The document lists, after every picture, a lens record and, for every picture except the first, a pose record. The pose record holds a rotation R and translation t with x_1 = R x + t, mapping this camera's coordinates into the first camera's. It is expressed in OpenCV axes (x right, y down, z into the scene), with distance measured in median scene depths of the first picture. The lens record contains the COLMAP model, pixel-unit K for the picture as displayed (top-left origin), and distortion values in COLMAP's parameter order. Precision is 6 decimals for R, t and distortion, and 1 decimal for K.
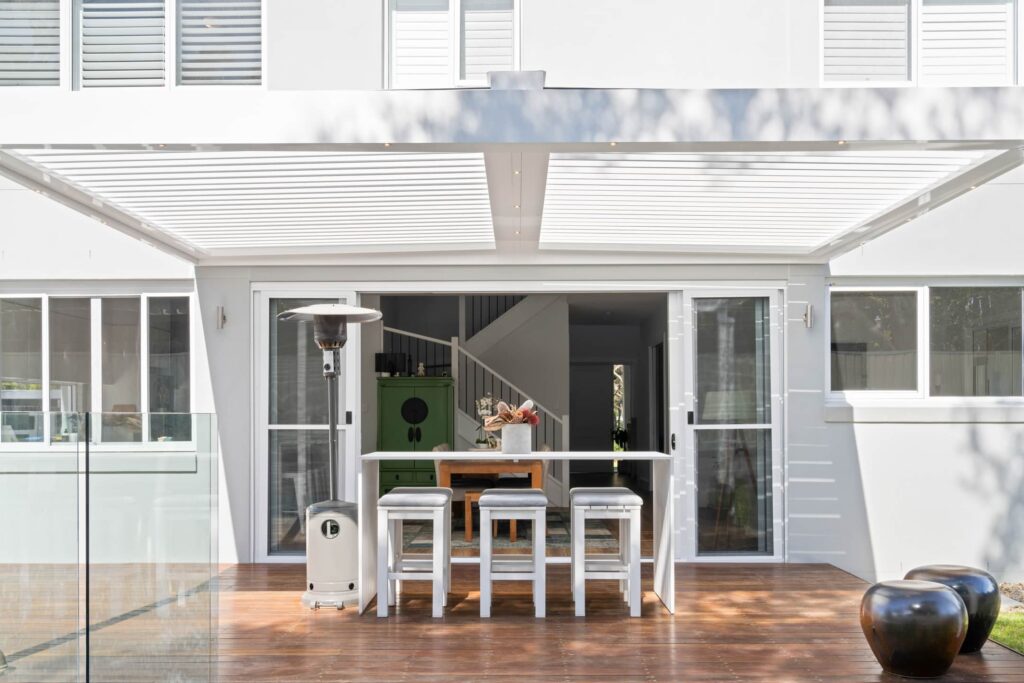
lens RADIAL K [[1010.0, 0, 513.8], [0, 1010.0, 400.2], [0, 0, 1]] dist [-0.002647, 0.000000]
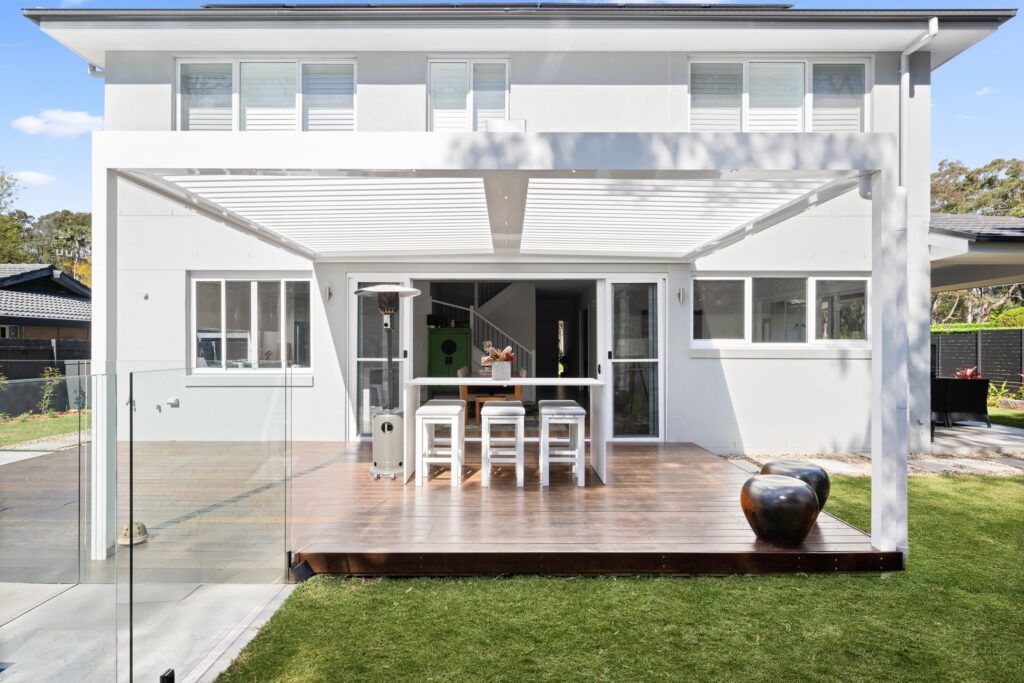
lens RADIAL K [[527.4, 0, 512.7], [0, 527.4, 346.3], [0, 0, 1]] dist [-0.008060, -0.000741]
pose [[0.999896, 0.004010, 0.013859, 0.001674], [-0.004217, 0.999880, 0.014887, -0.009428], [-0.013797, -0.014944, 0.999793, 0.128016]]
